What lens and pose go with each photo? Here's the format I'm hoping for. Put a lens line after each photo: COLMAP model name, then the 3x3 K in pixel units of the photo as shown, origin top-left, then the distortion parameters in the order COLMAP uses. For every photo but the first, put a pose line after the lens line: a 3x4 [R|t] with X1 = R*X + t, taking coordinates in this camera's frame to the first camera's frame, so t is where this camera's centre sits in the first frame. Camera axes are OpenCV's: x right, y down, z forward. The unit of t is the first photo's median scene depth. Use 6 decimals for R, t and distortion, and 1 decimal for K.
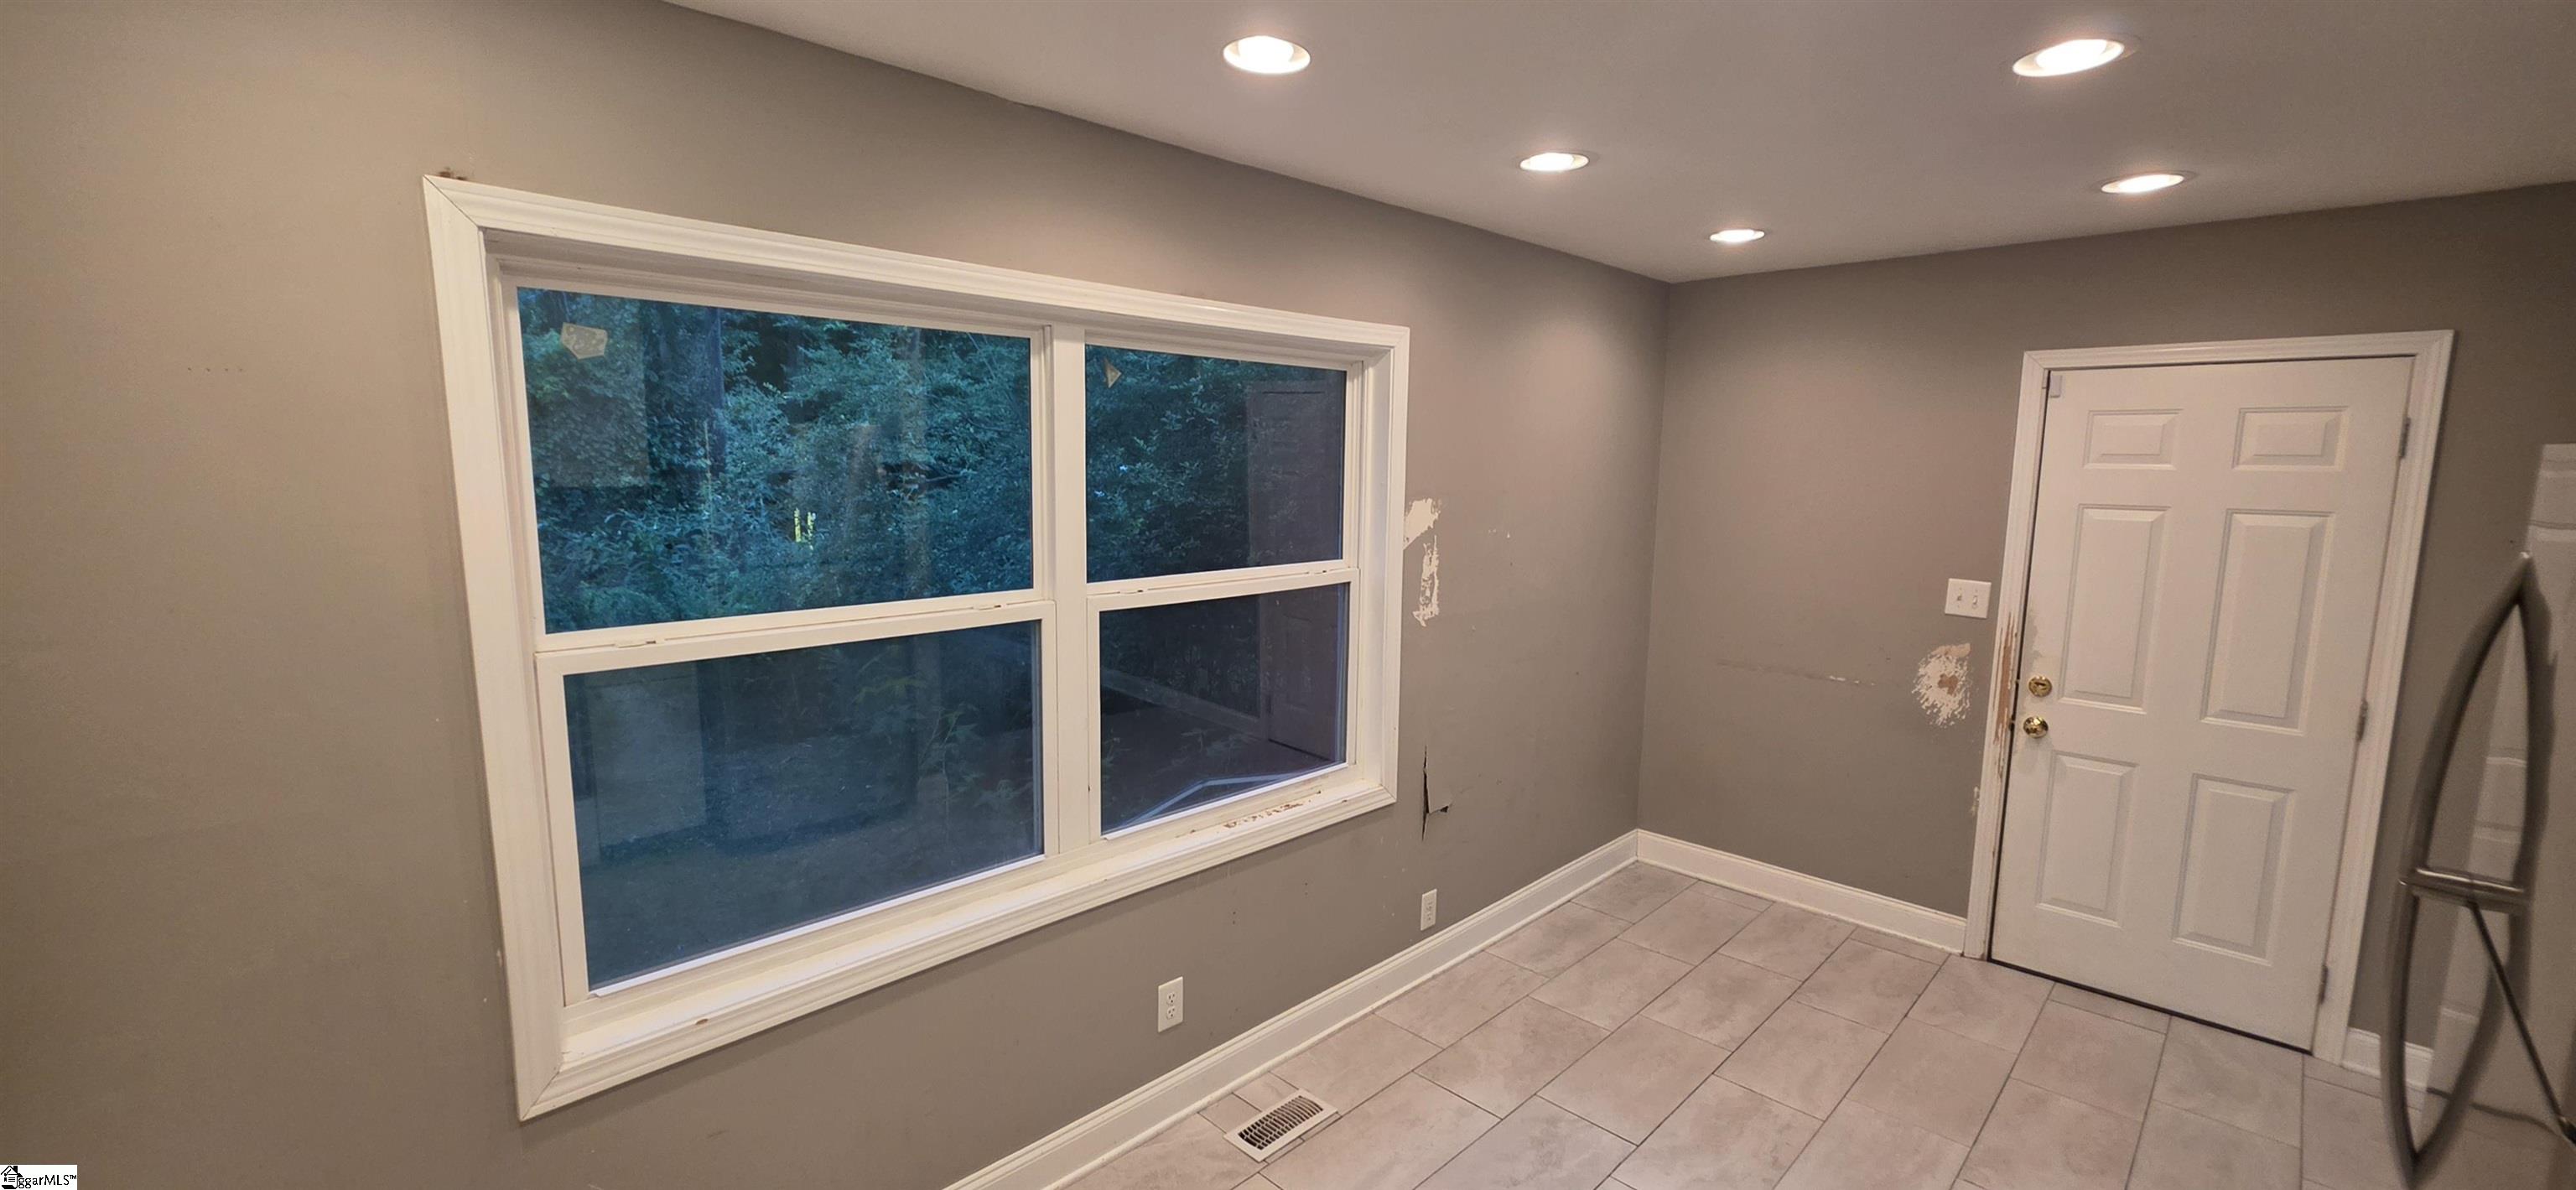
lens RADIAL K [[1025.6, 0, 1288.0], [0, 1025.6, 595.0], [0, 0, 1]] dist [-0.018034, -0.000012]
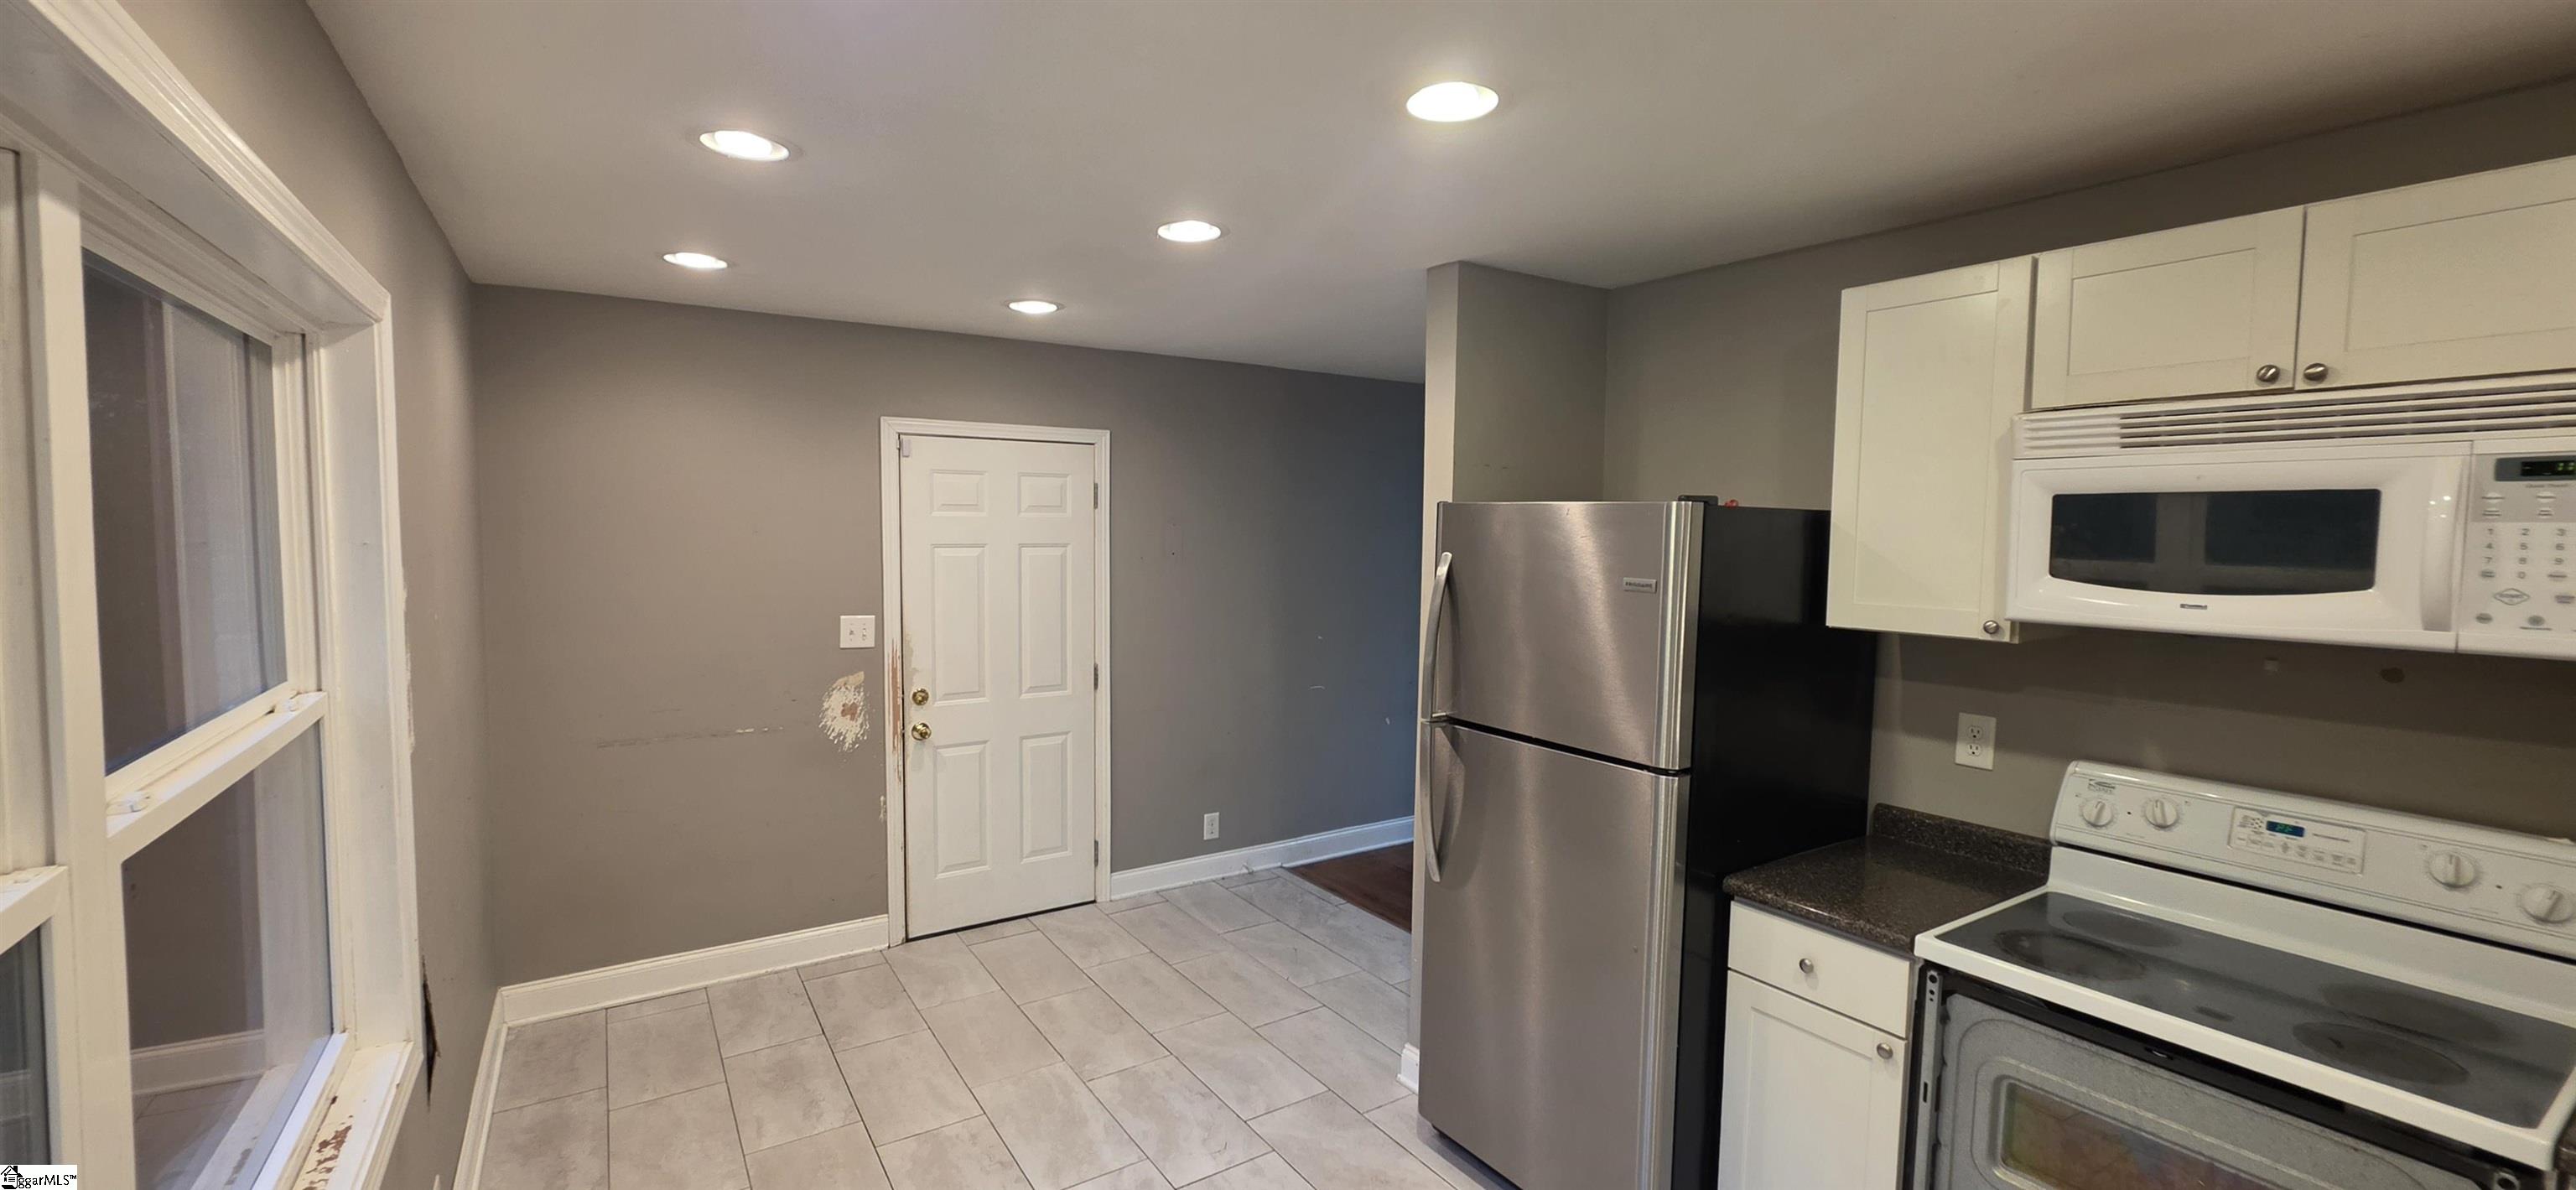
lens RADIAL K [[1030.4, 0, 1288.0], [0, 1030.4, 595.0], [0, 0, 1]] dist [-0.001206, 0.000130]
pose [[0.191936, -0.077541, 0.978339, -0.350778], [0.118360, 0.991426, 0.055357, -0.044143], [-0.974244, 0.105171, 0.199468, 0.315209]]
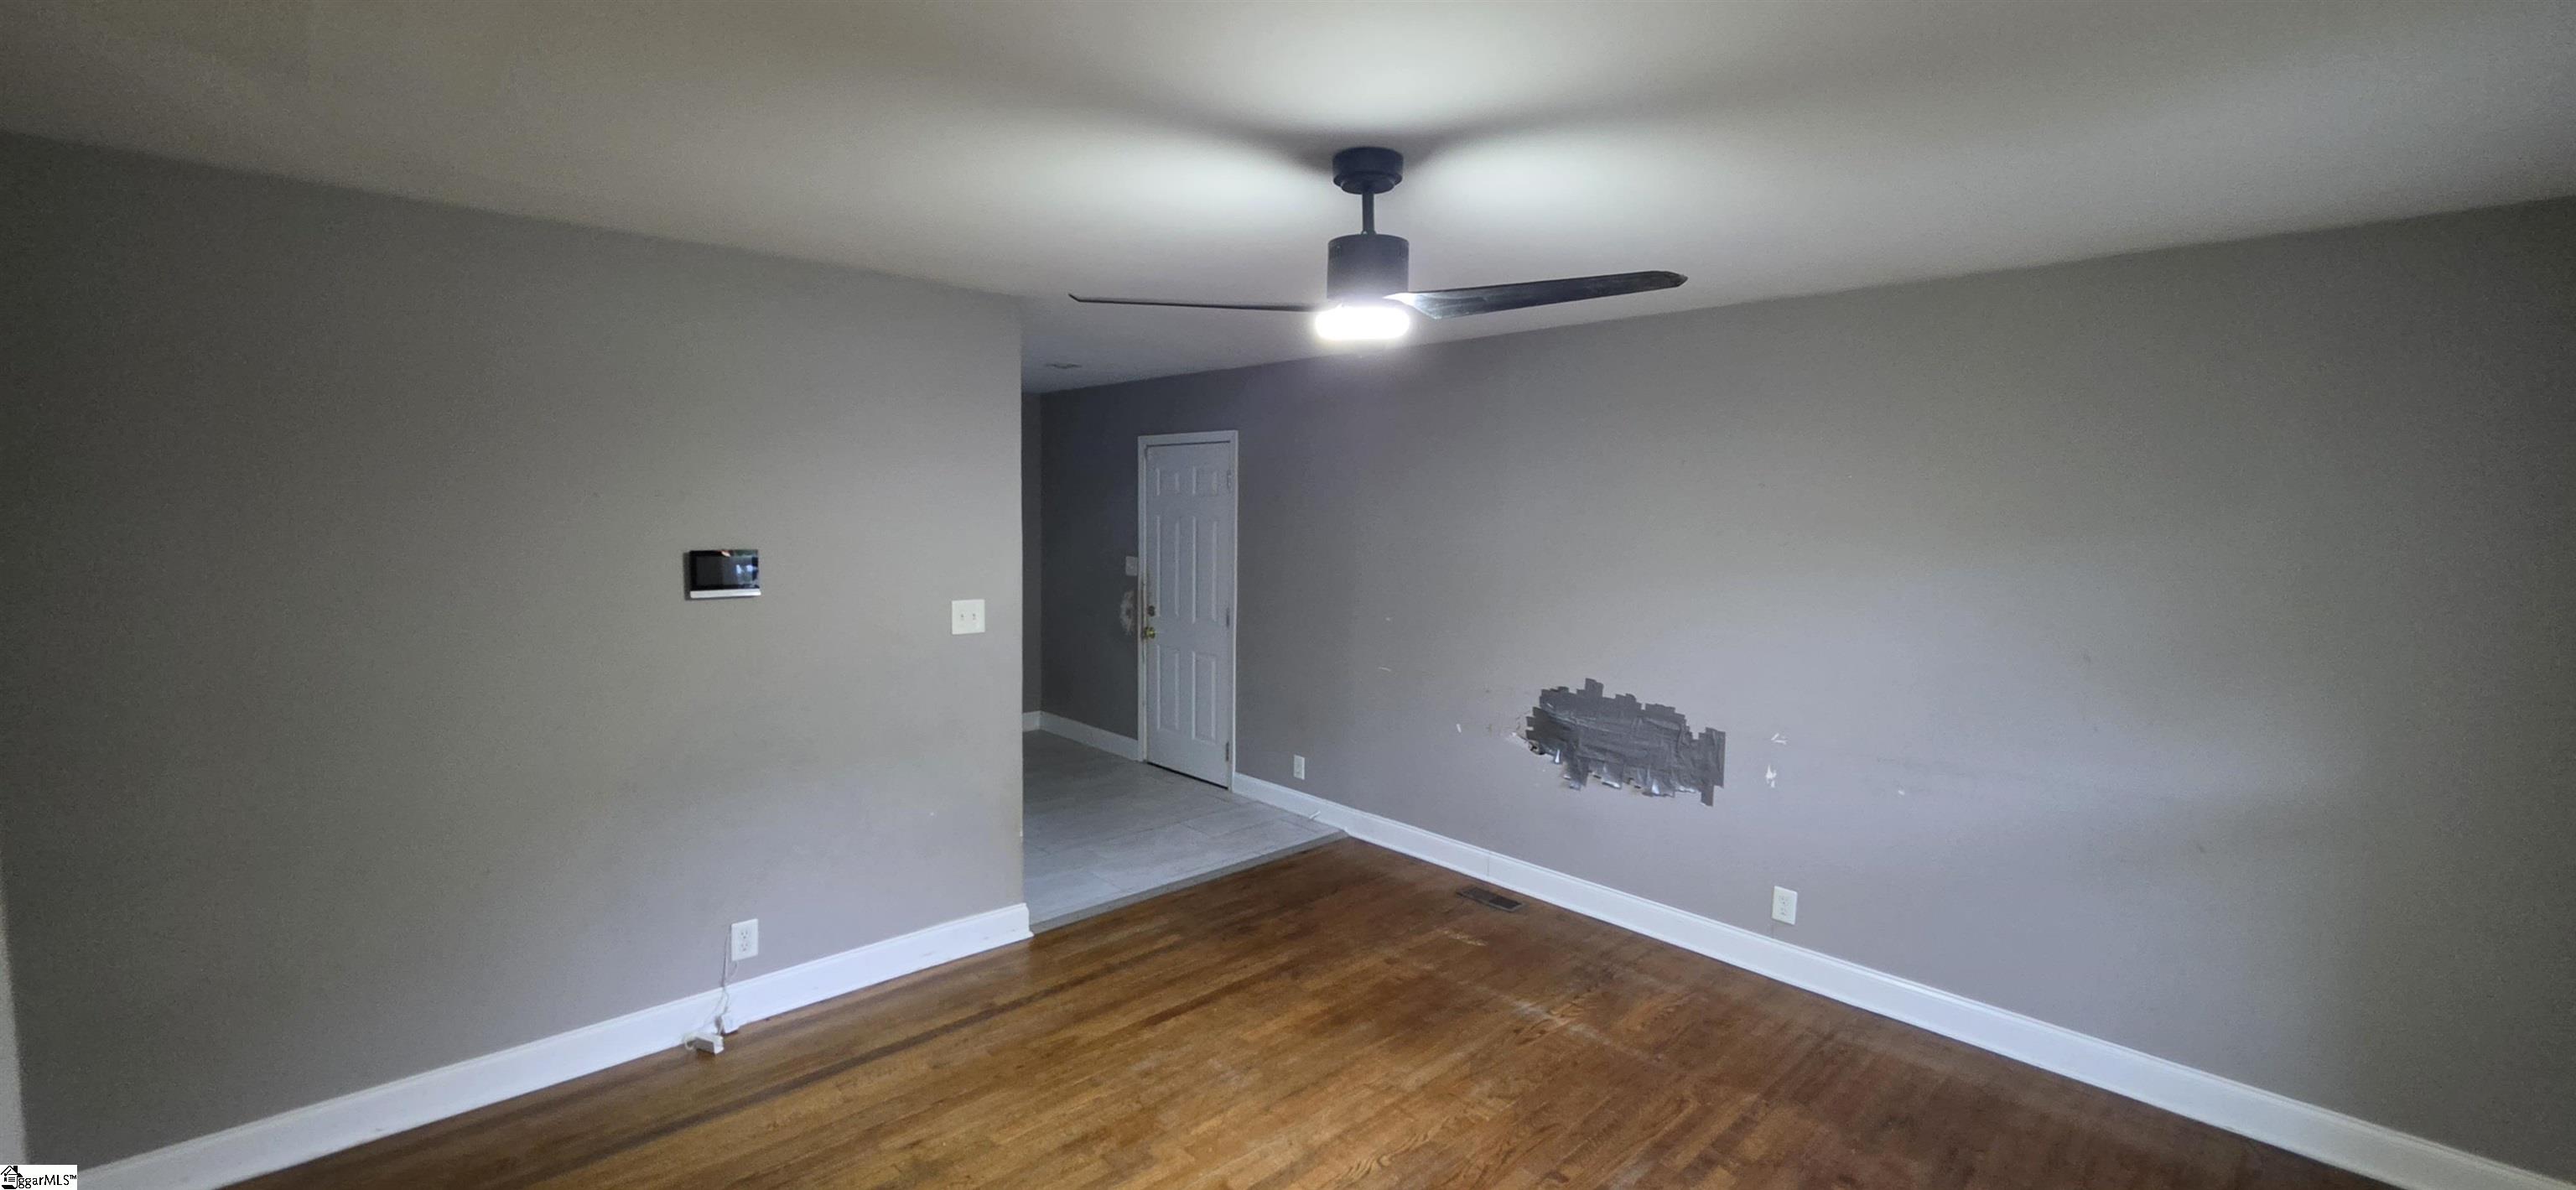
lens RADIAL K [[1025.6, 0, 1288.0], [0, 1025.6, 595.0], [0, 0, 1]] dist [-0.018034, -0.000012]
pose [[0.997048, 0.020589, -0.073963, 1.124367], [-0.026475, 0.996483, -0.079504, 0.205127], [0.072066, 0.081227, 0.994087, -0.905531]]
